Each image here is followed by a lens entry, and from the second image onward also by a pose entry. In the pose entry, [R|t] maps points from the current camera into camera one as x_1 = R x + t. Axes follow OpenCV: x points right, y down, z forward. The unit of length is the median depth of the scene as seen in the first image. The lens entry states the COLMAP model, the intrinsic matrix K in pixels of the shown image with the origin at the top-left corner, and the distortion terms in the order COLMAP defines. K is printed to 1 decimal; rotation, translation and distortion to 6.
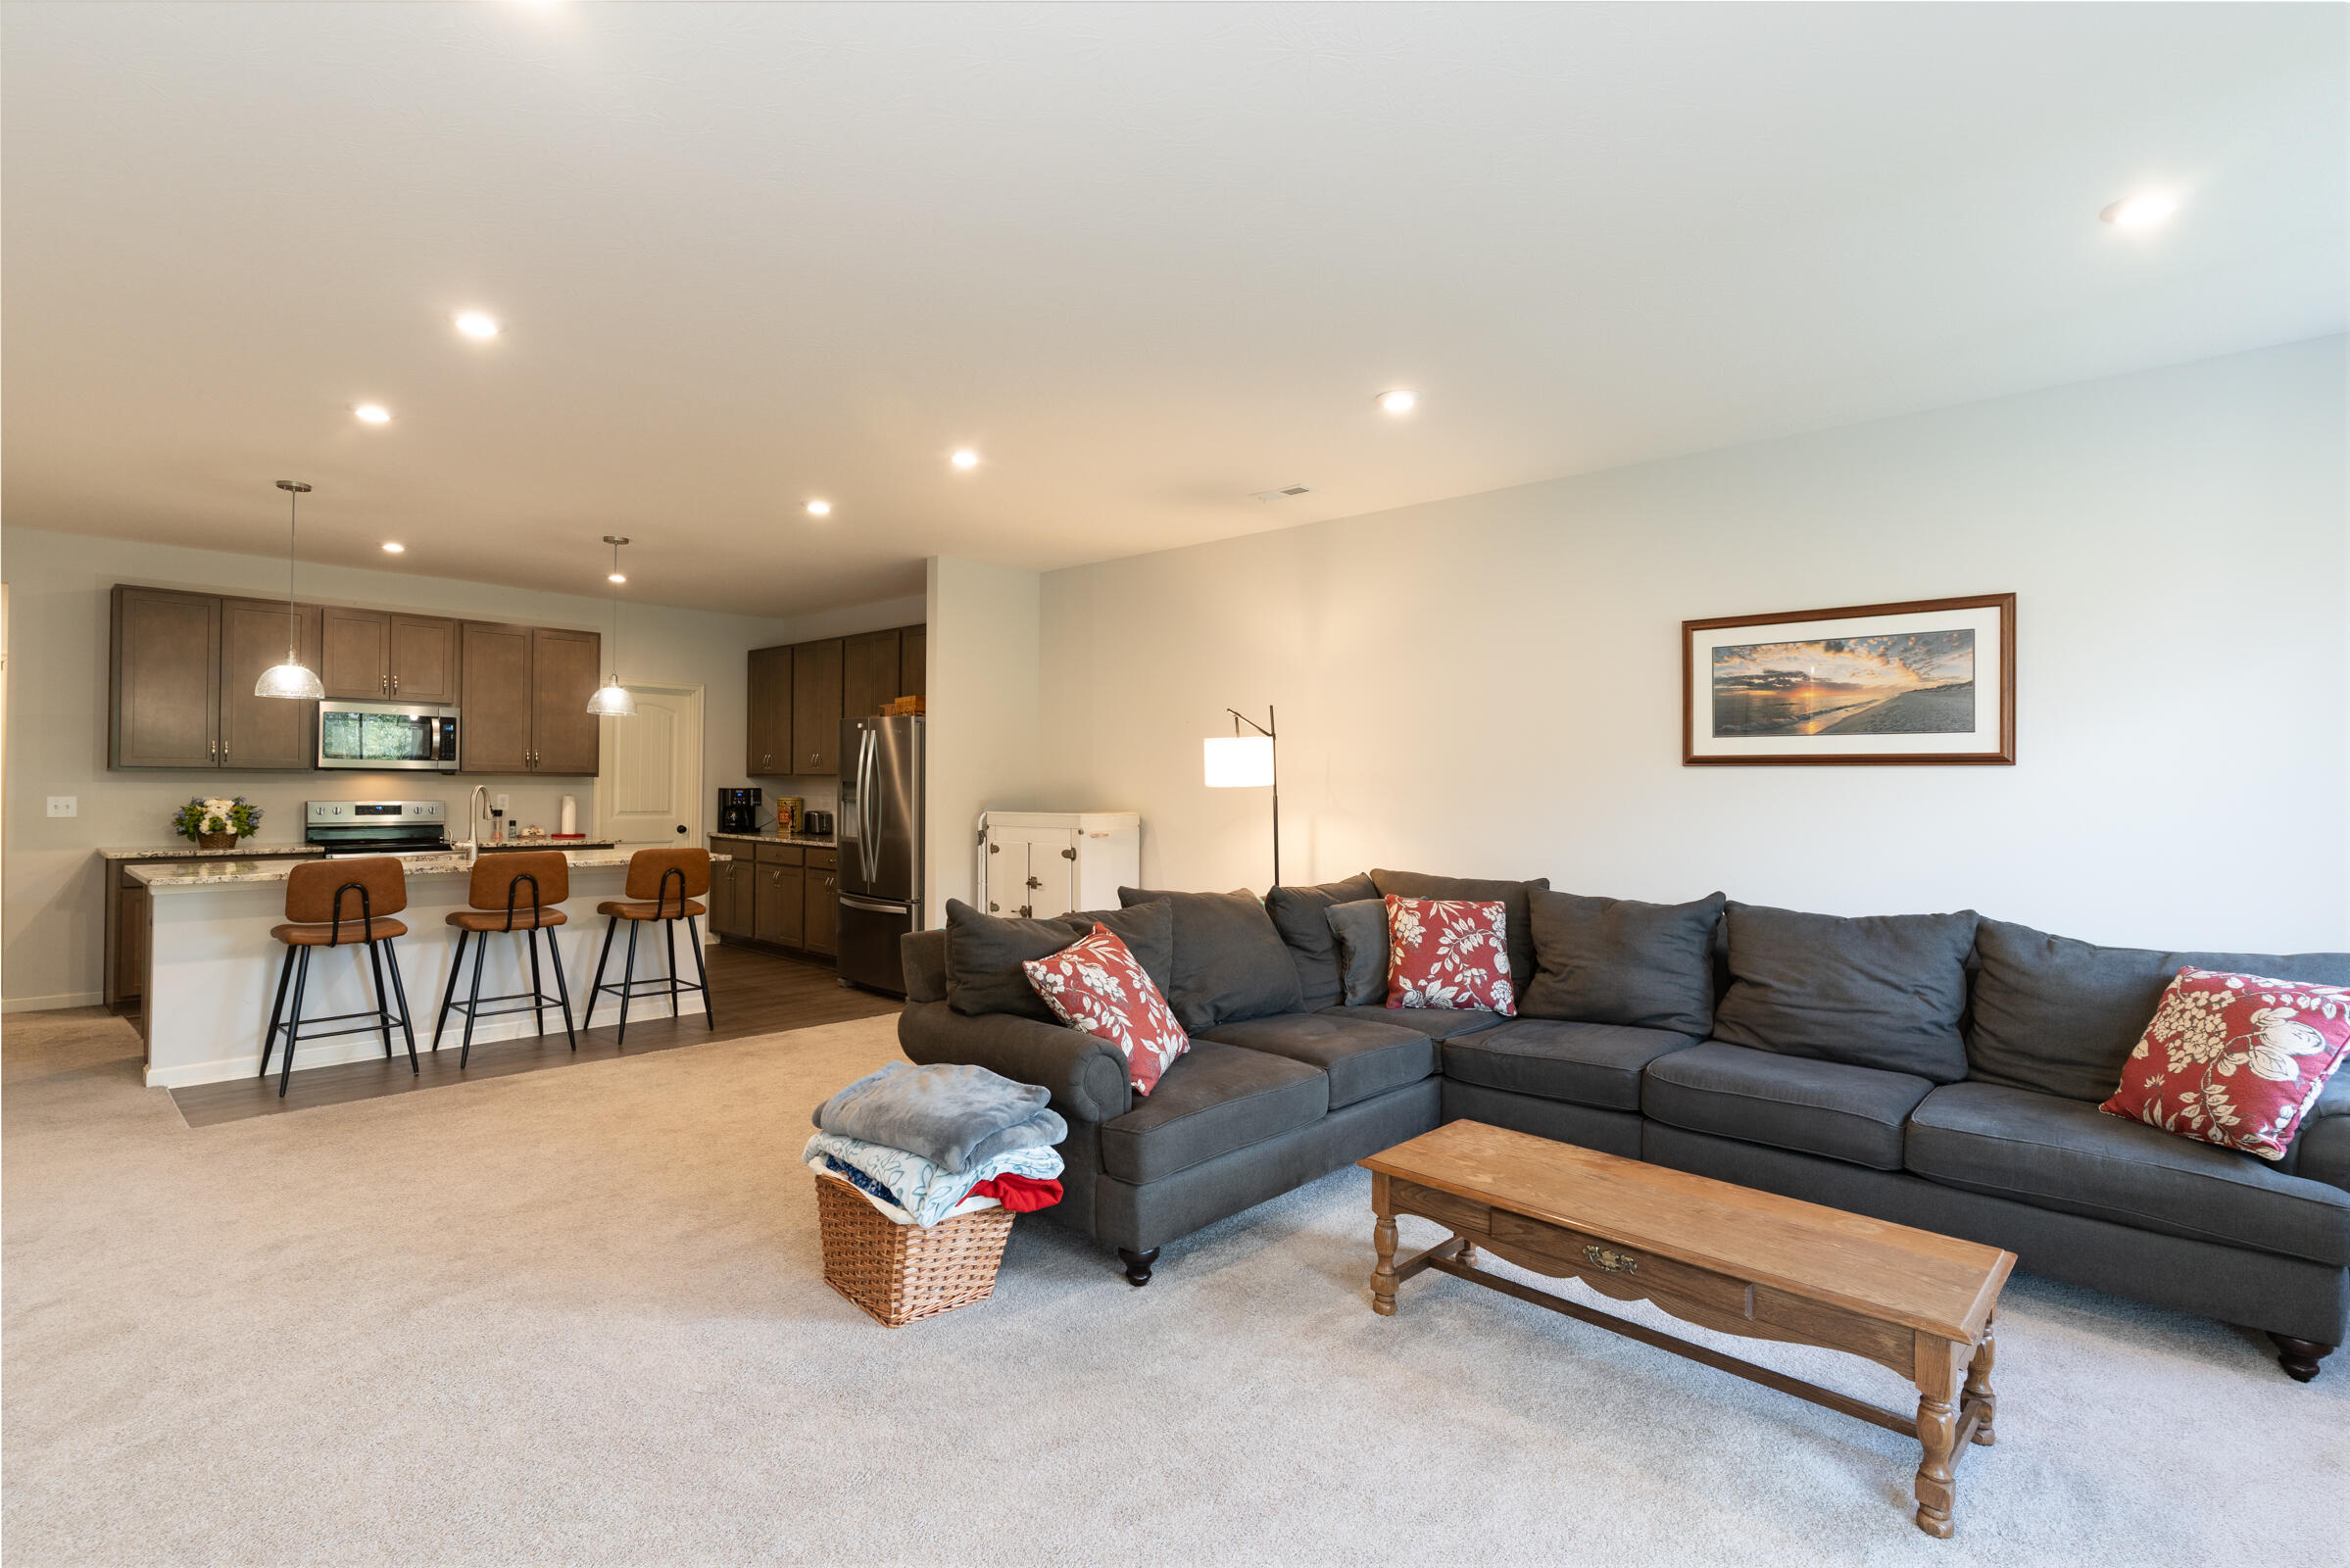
lens RADIAL K [[1121.0, 0, 1181.8], [0, 1121.0, 780.7], [0, 0, 1]] dist [0.005421, 0.000170]
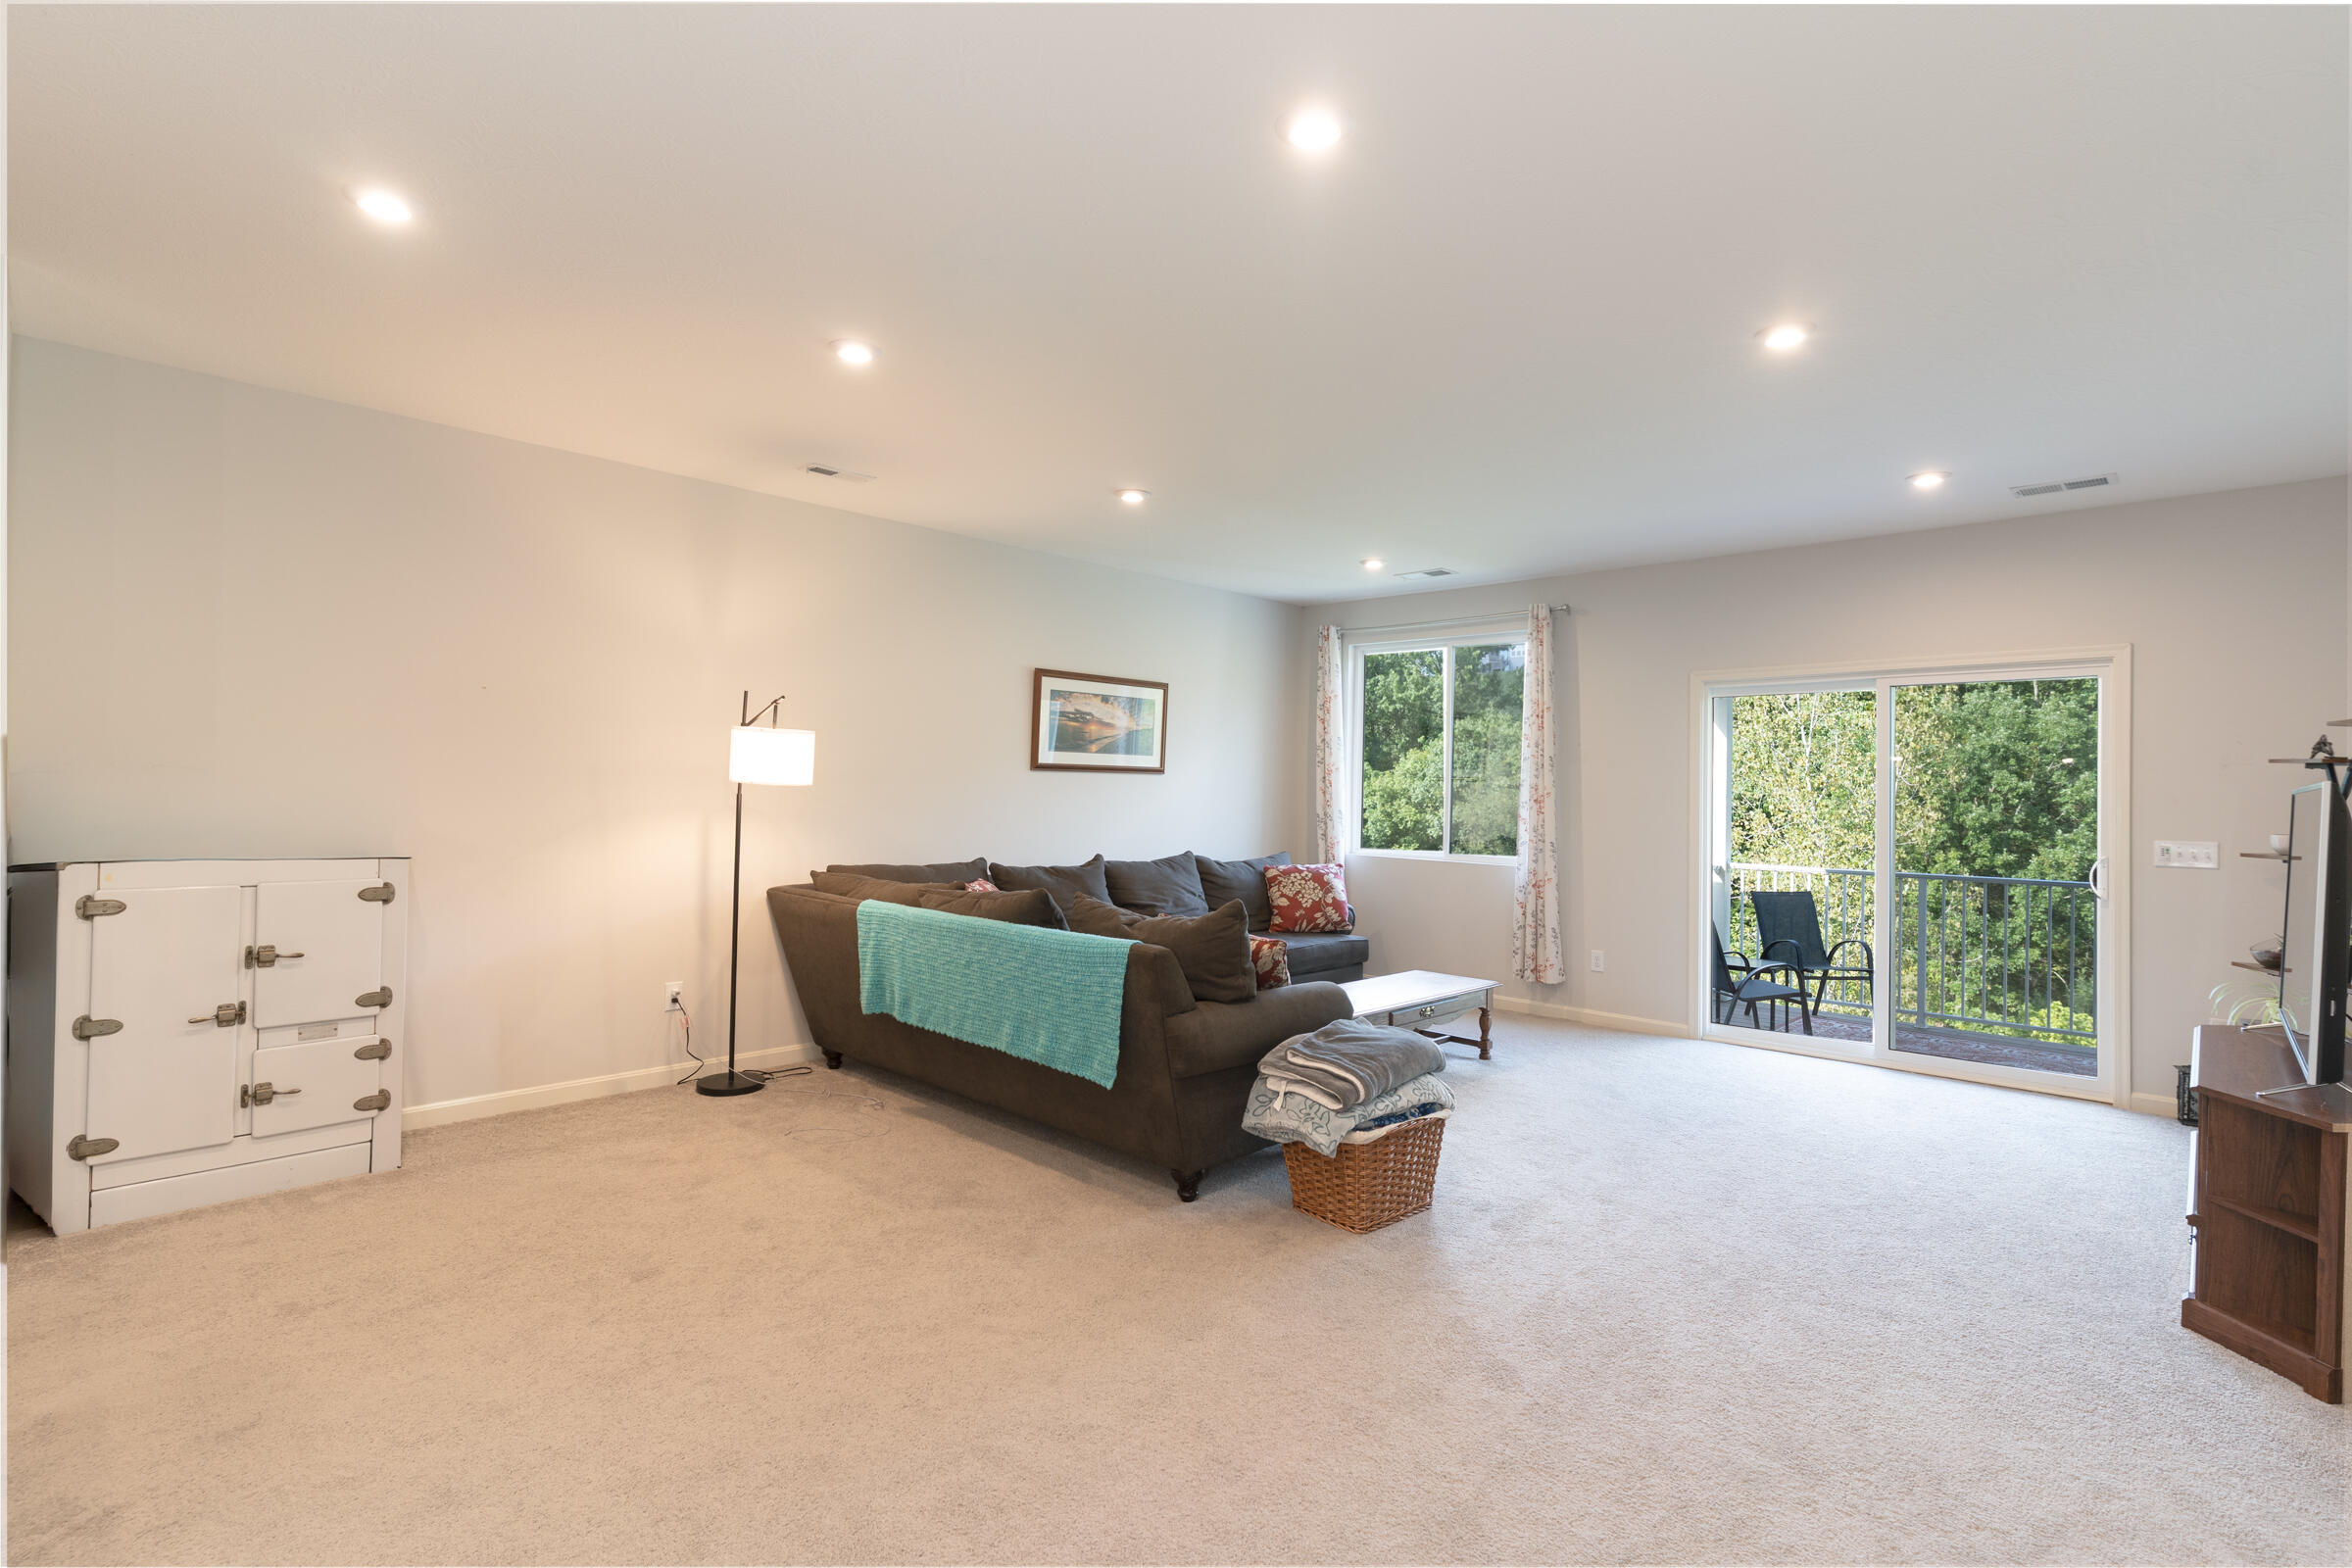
lens RADIAL K [[1121.9, 0, 1182.8], [0, 1121.9, 780.7], [0, 0, 1]] dist [0.005421, 0.000170]
pose [[0.020023, -0.003403, 0.999794, -0.720578], [-0.020576, 0.999781, 0.003815, -0.006572], [-0.999588, -0.020649, 0.019949, 0.581366]]
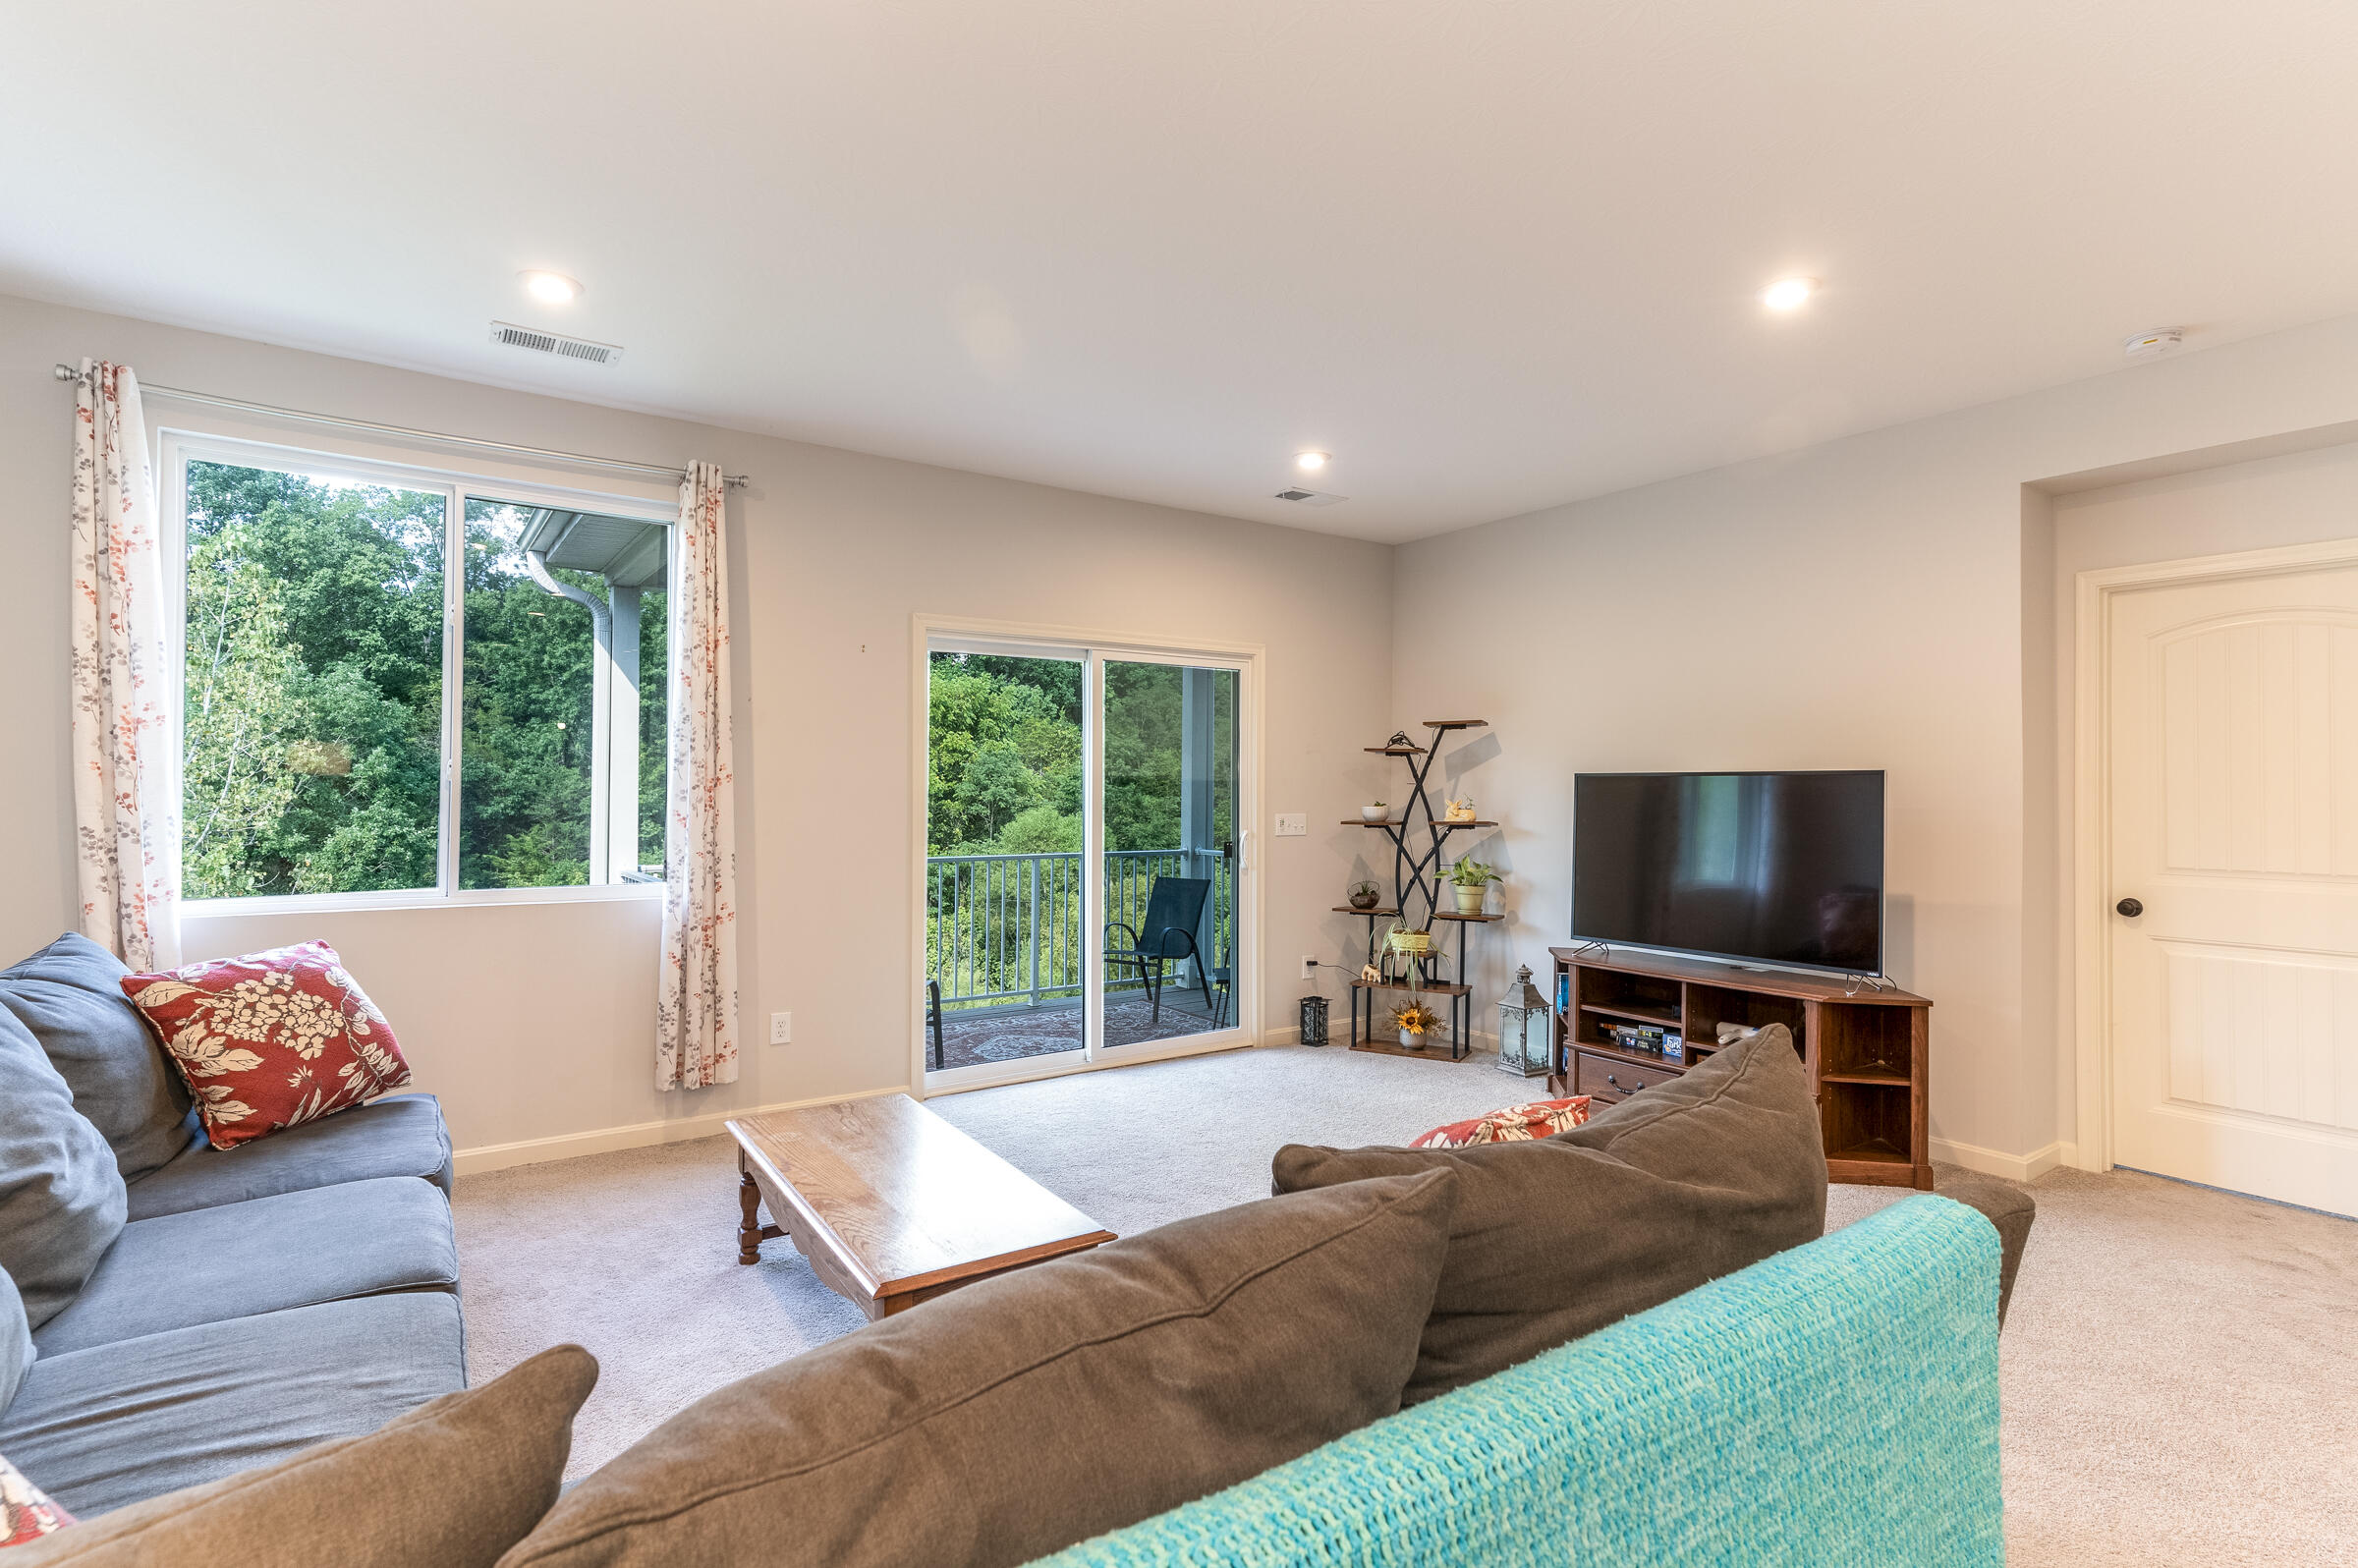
lens RADIAL K [[1142.2, 0, 1198.5], [0, 1142.2, 771.4], [0, 0, 1]] dist [0.013127, 0.000142]
pose [[-0.976780, -0.016834, 0.213584, -0.035661], [-0.020637, 0.999665, -0.015592, 0.005244], [-0.213250, -0.019637, -0.976800, 0.863487]]
